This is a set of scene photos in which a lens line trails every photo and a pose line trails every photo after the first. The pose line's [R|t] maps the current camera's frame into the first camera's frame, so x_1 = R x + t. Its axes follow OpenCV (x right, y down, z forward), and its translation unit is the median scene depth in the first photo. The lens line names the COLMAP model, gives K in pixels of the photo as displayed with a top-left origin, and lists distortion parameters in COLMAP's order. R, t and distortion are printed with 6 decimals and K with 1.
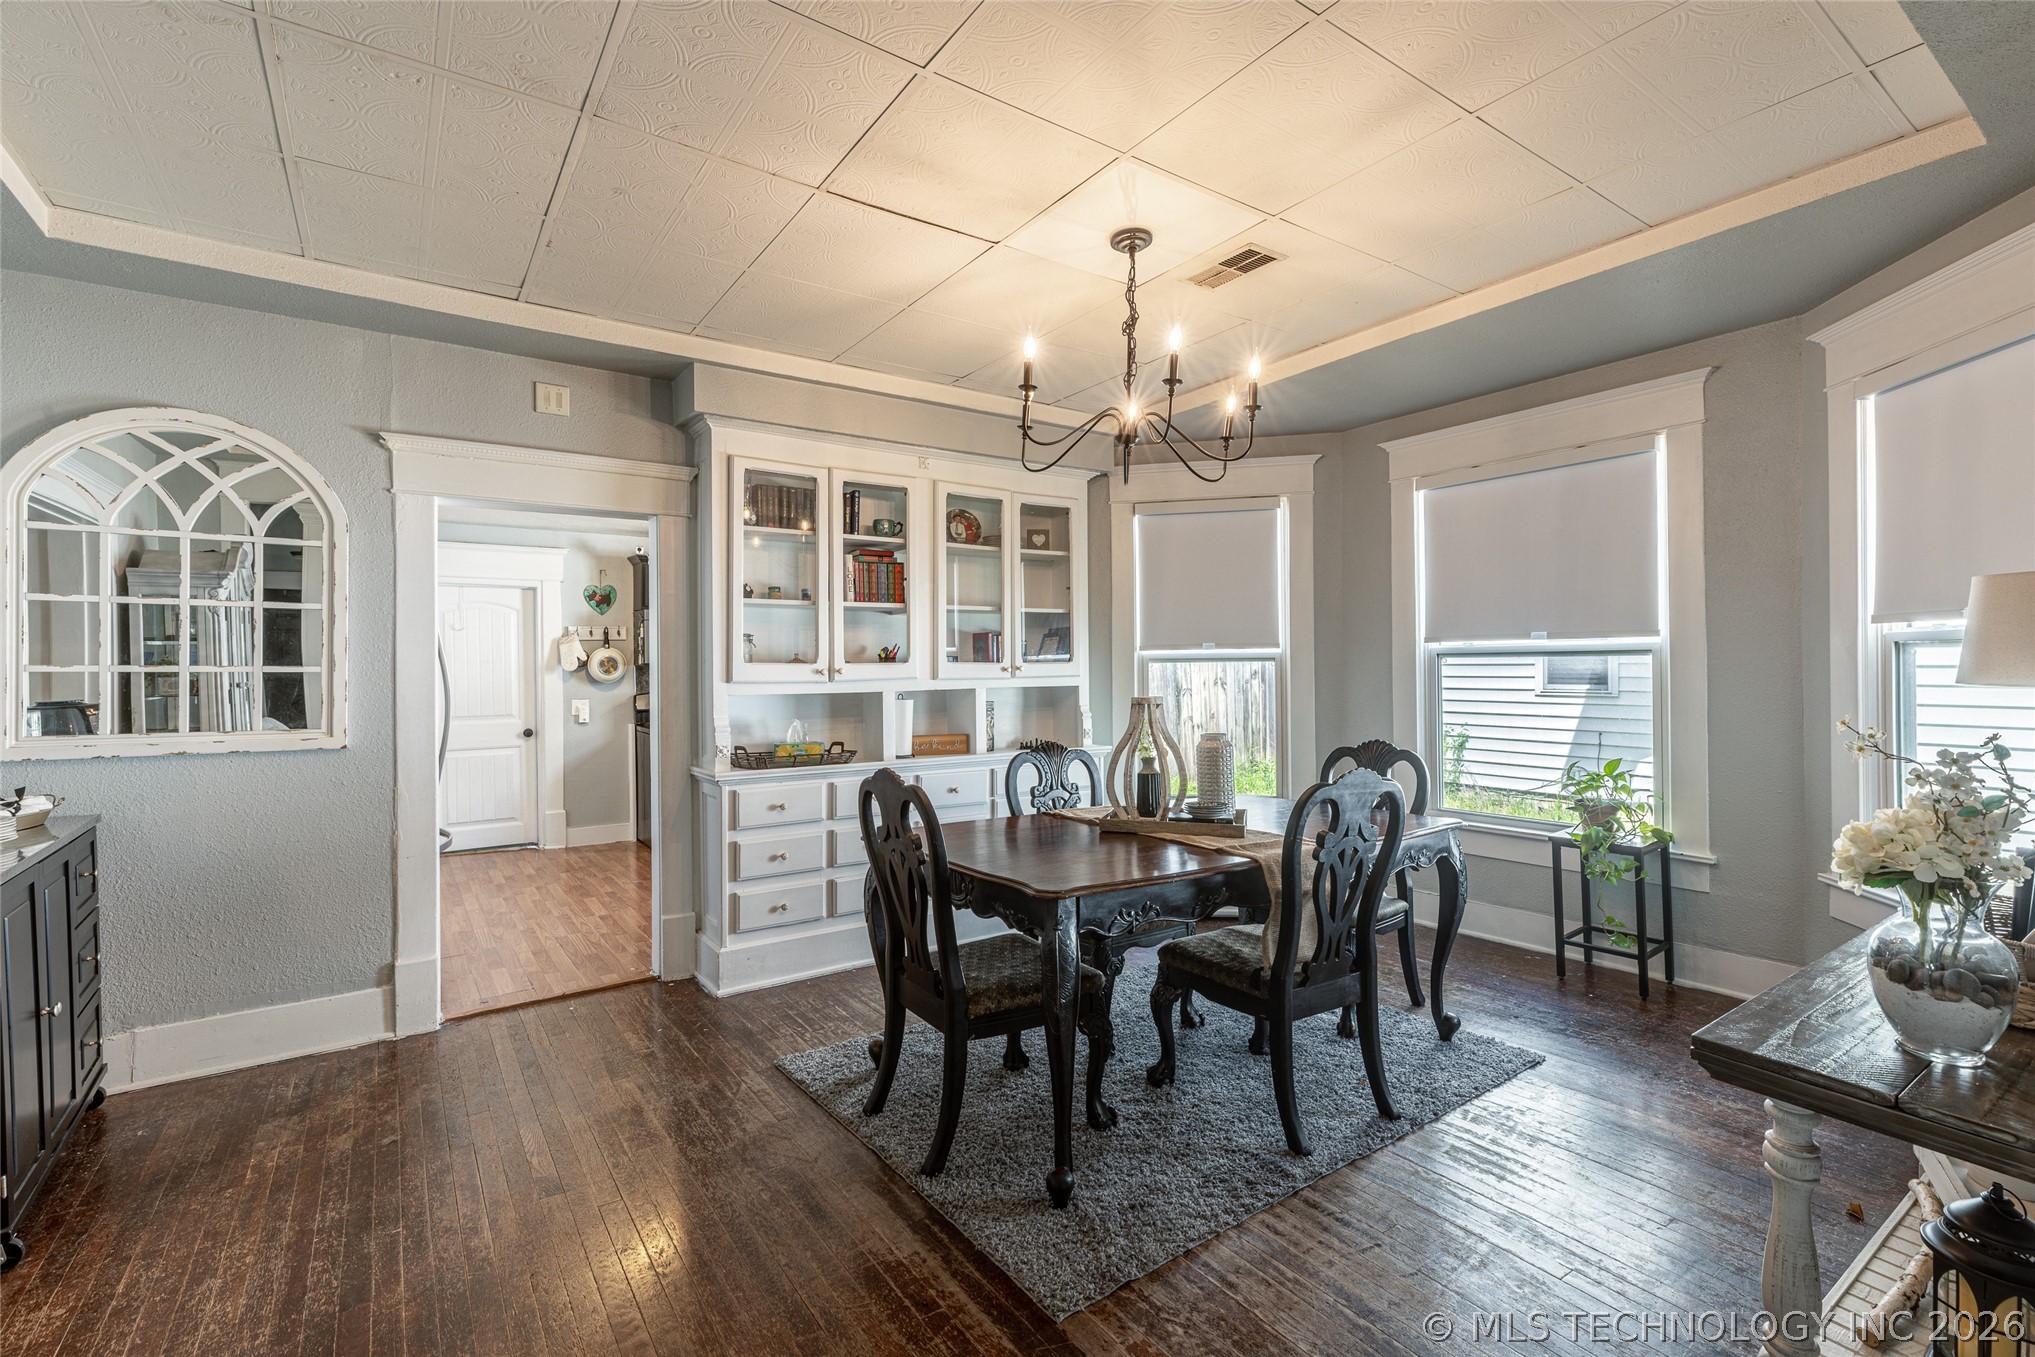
lens RADIAL K [[905.9, 0, 1024.9], [0, 905.9, 668.9], [0, 0, 1]] dist [0.003822, 0.000023]
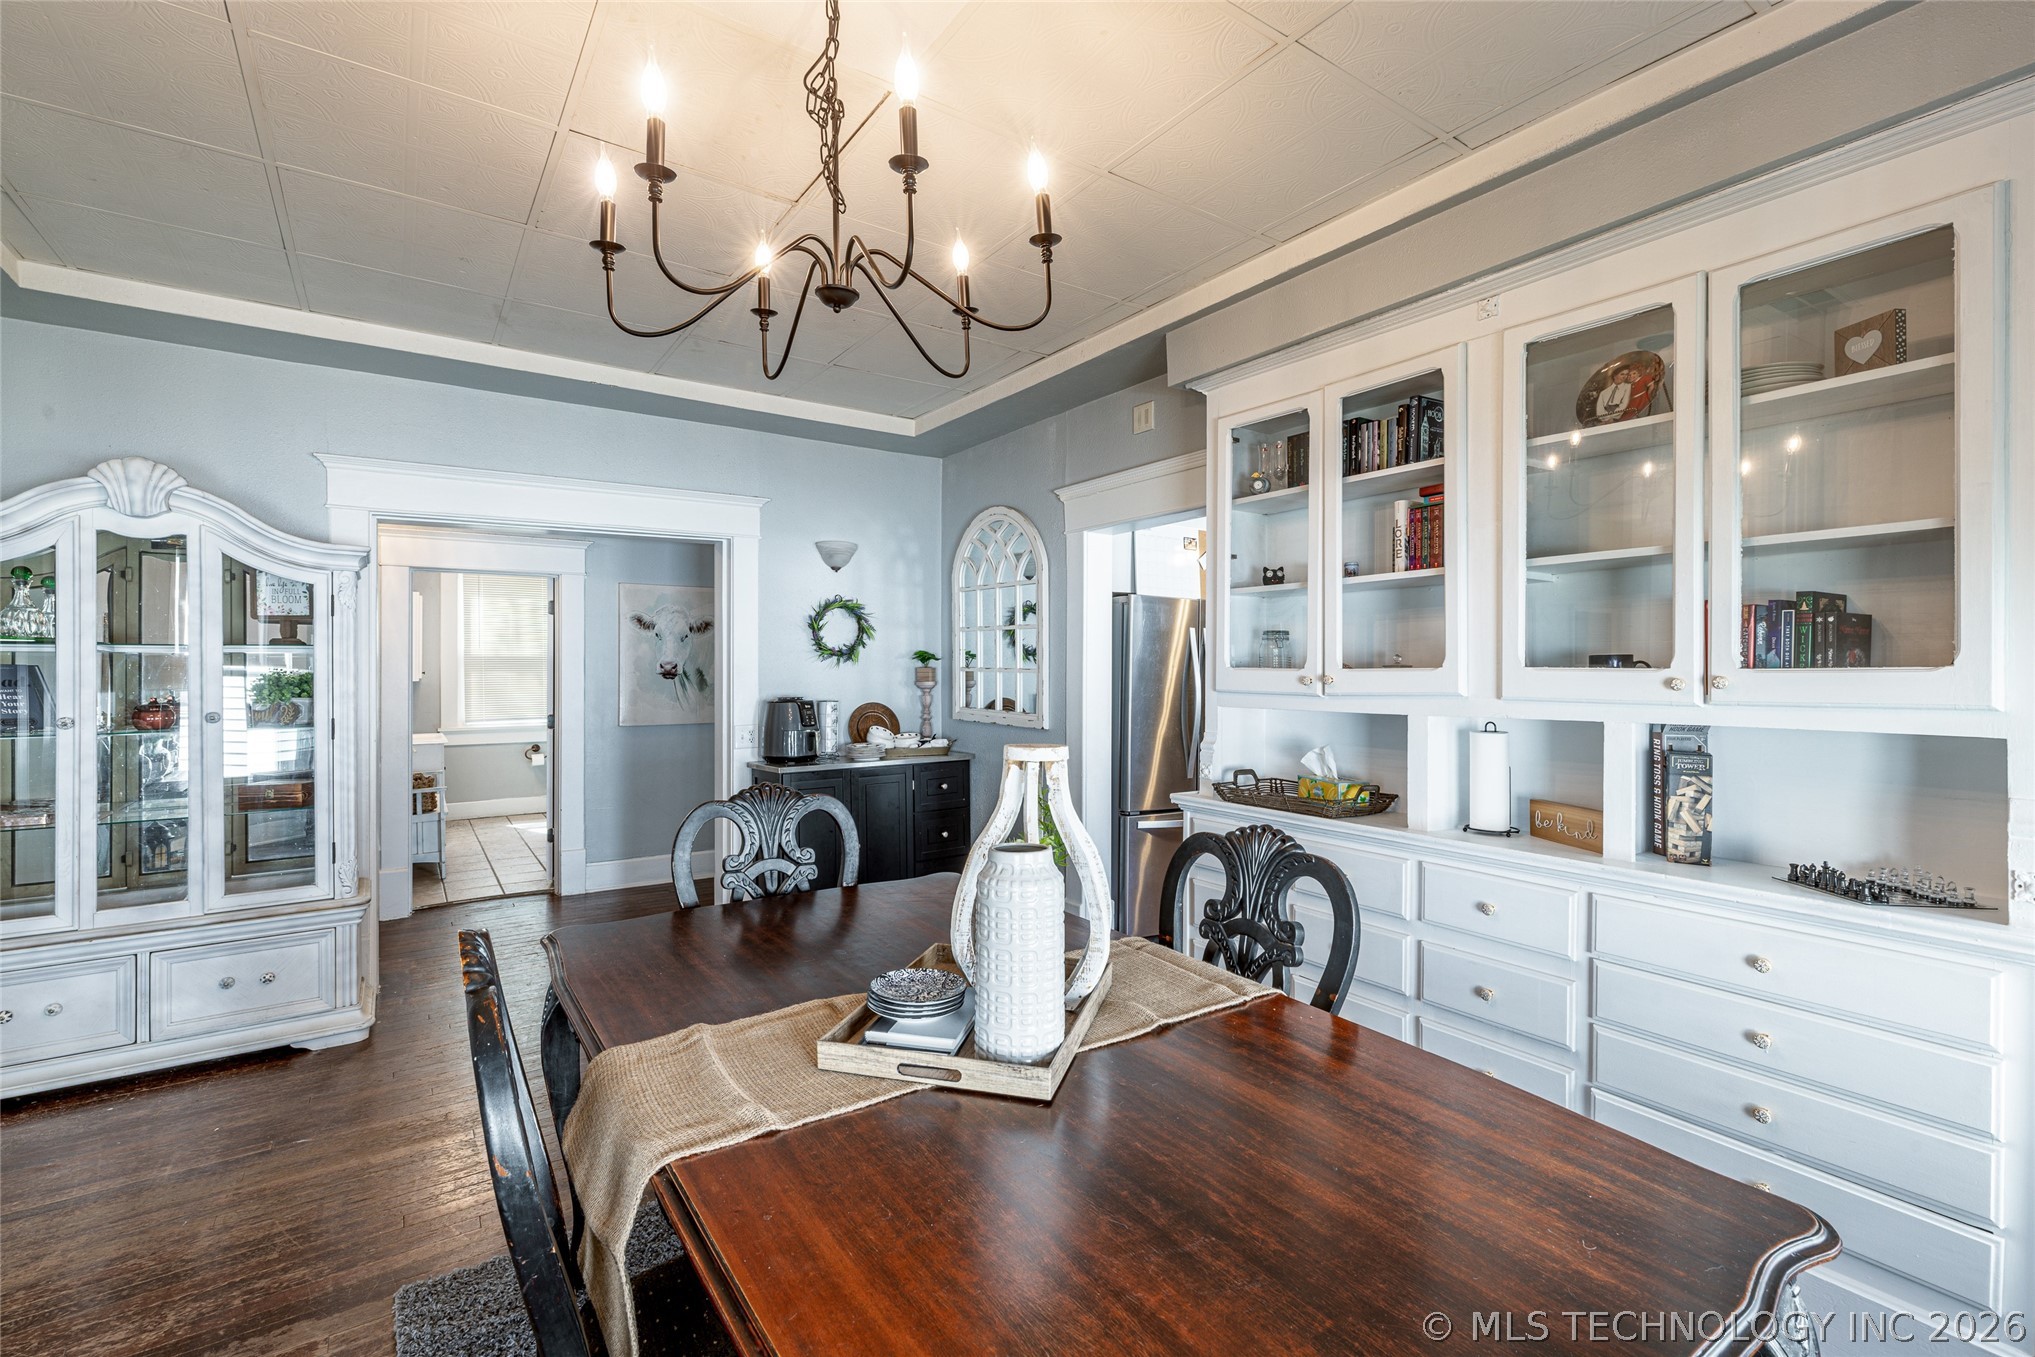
lens RADIAL K [[905.9, 0, 1027.7], [0, 905.9, 666.1], [0, 0, 1]] dist [0.003822, 0.000023]
pose [[-0.004112, 0.005630, -0.999976, 0.446825], [-0.000757, 0.999984, 0.005633, -0.011058], [0.999991, 0.000780, -0.004108, 0.720454]]
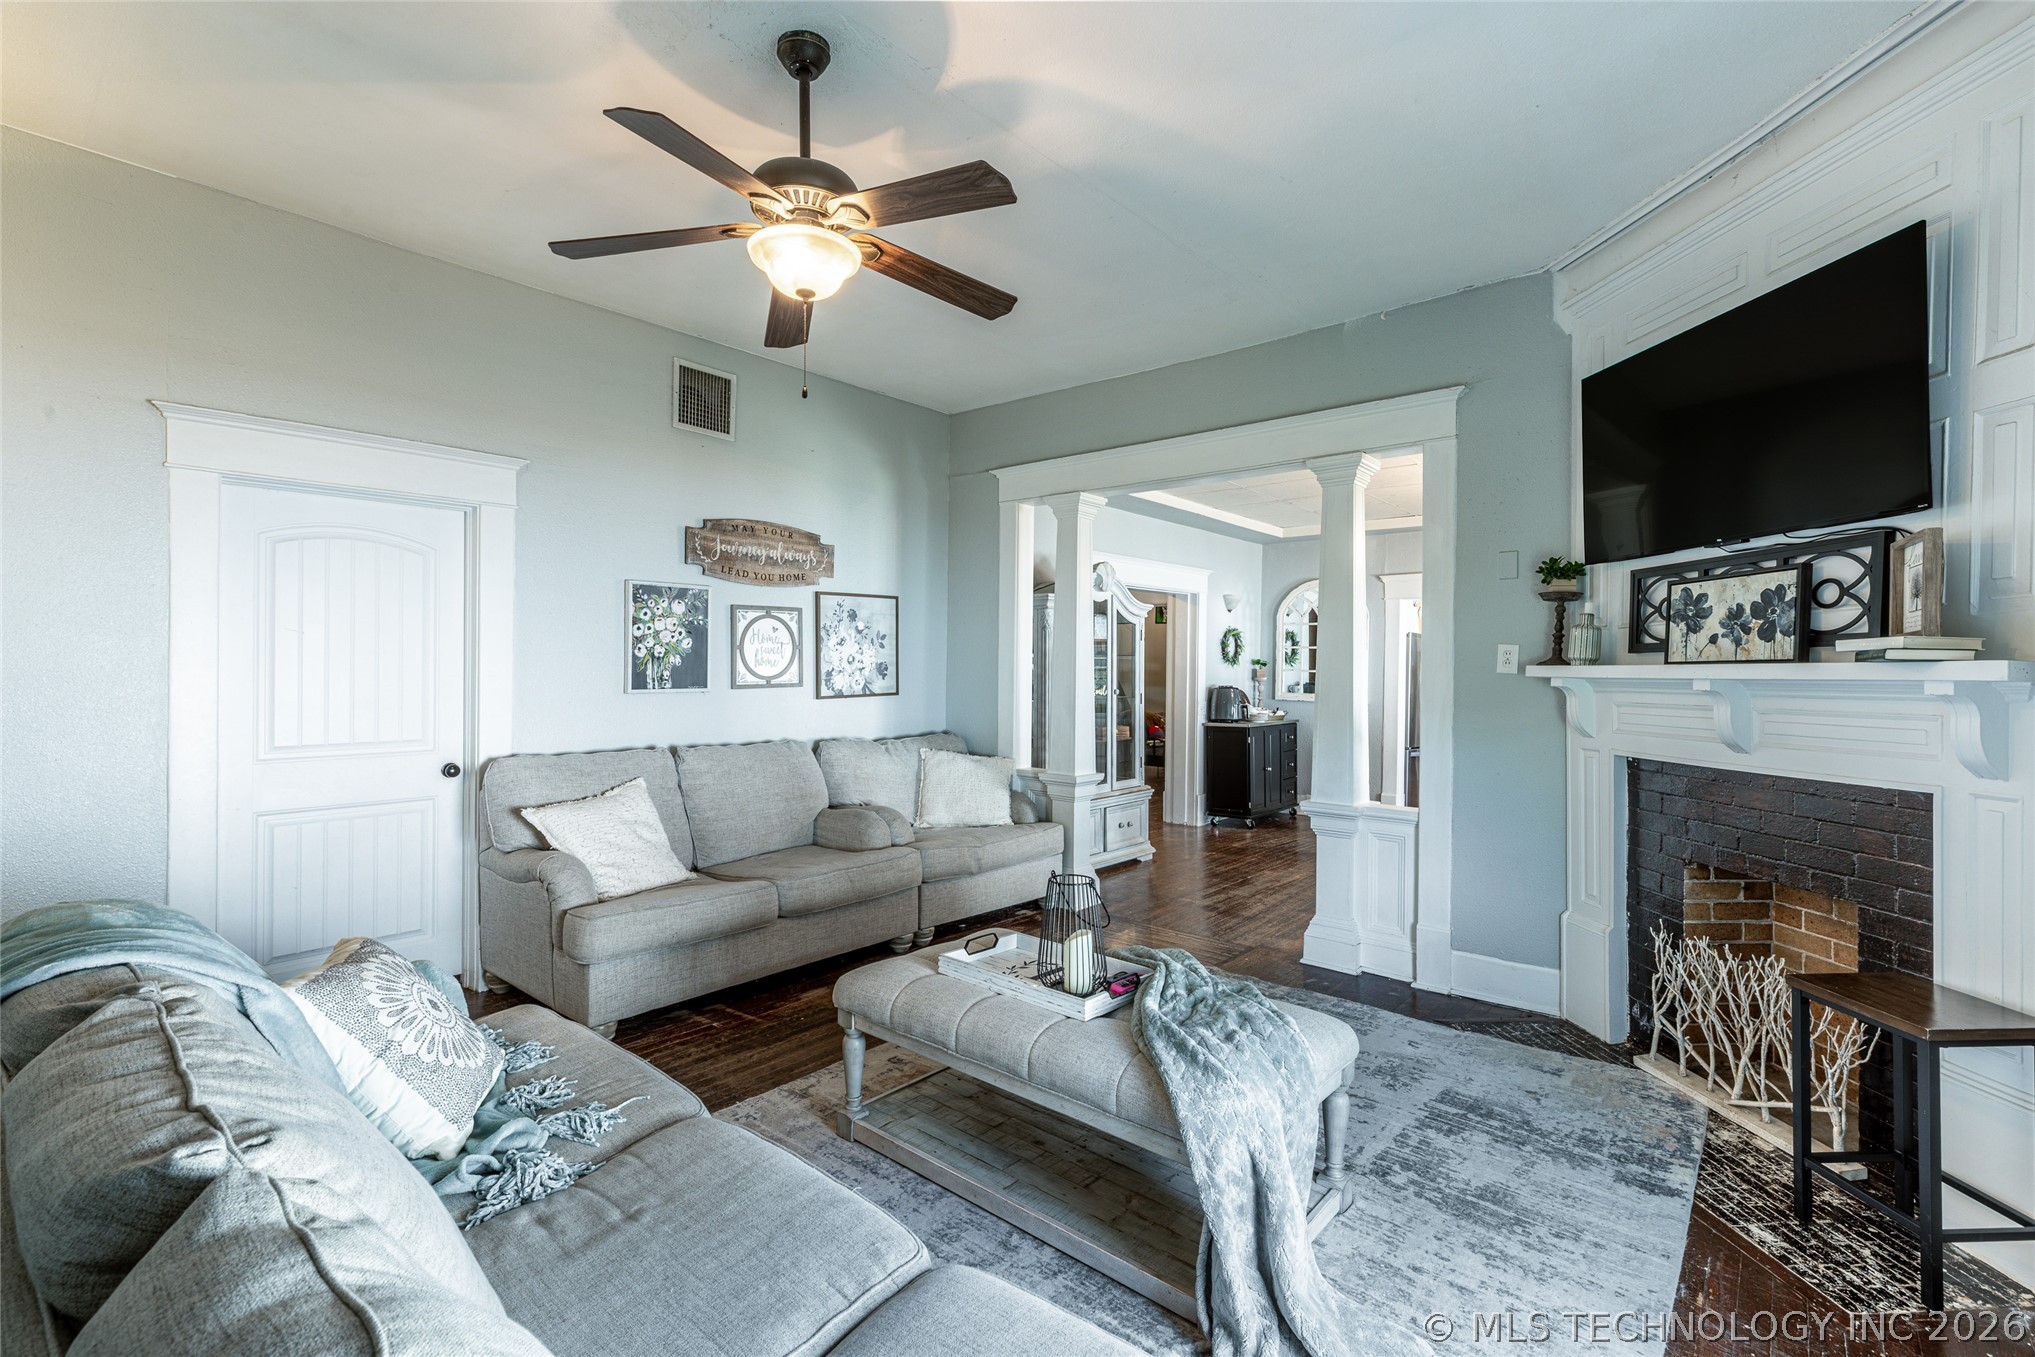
lens RADIAL K [[905.9, 0, 1032.9], [0, 905.9, 672.7], [0, 0, 1]] dist [0.003822, 0.000023]
pose [[0.258757, 0.016740, -0.965797, 1.060726], [-0.016354, 0.999782, 0.012948, -0.011900], [0.965804, 0.012444, 0.258975, -0.409002]]
